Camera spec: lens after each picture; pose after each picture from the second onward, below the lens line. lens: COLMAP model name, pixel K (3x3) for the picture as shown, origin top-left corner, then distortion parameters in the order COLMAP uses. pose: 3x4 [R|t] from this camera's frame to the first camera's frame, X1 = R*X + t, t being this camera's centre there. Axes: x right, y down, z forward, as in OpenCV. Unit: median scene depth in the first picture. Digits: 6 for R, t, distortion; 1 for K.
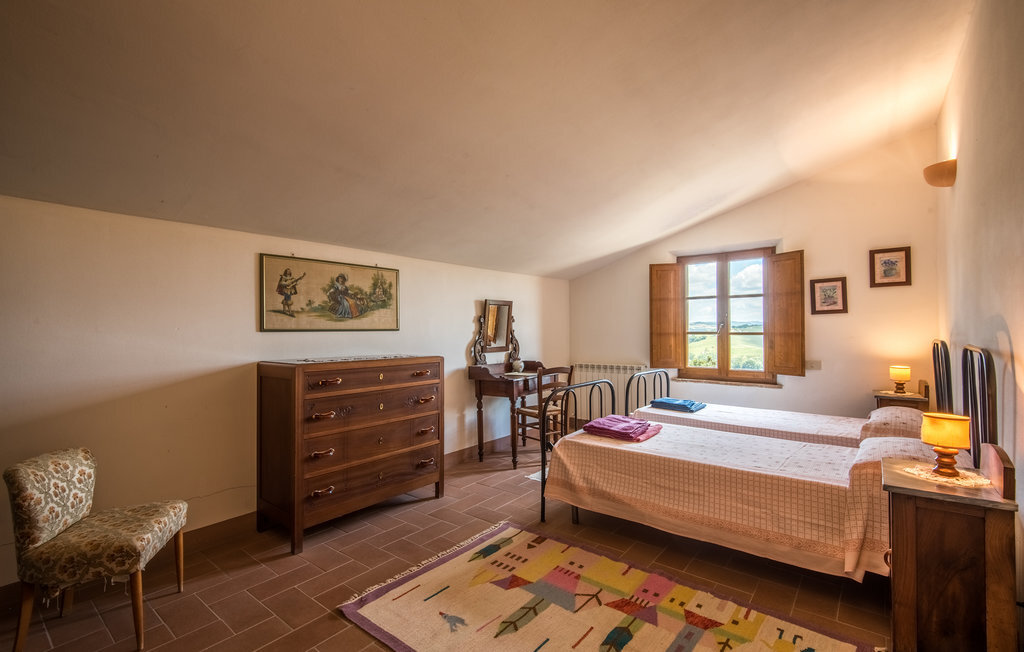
lens RADIAL K [[449.5, 0, 510.7], [0, 449.5, 330.1], [0, 0, 1]] dist [0.032742, -0.022981]
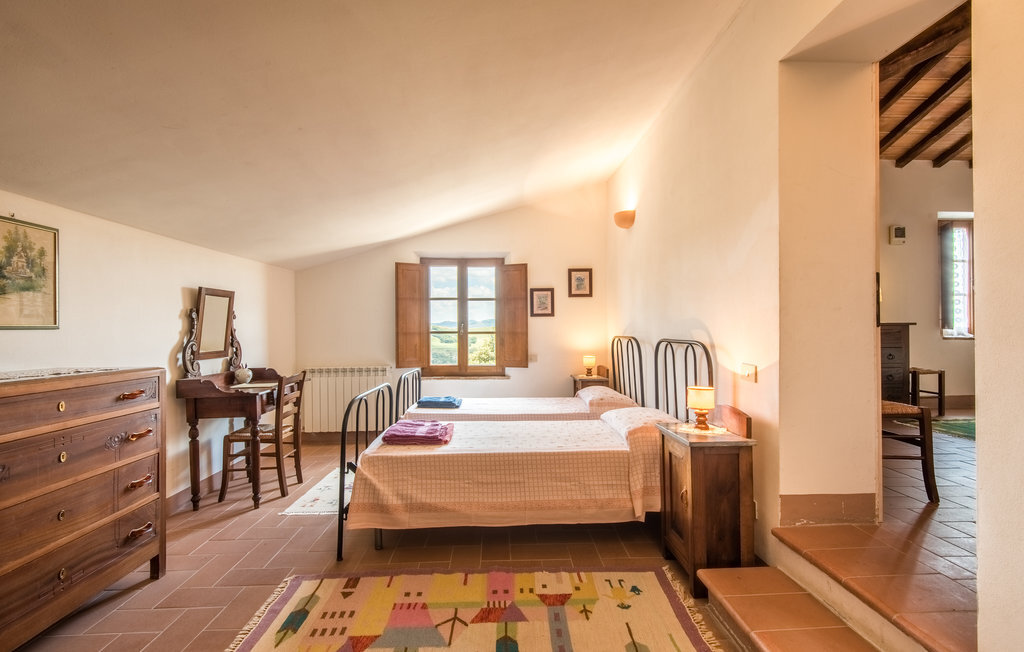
lens RADIAL K [[449.5, 0, 510.7], [0, 449.5, 330.1], [0, 0, 1]] dist [0.032742, -0.022981]
pose [[0.756693, 0.001301, 0.653769, -0.187681], [0.000330, 0.999997, -0.002373, 0.004451], [-0.653770, 0.002012, 0.756691, 0.134579]]
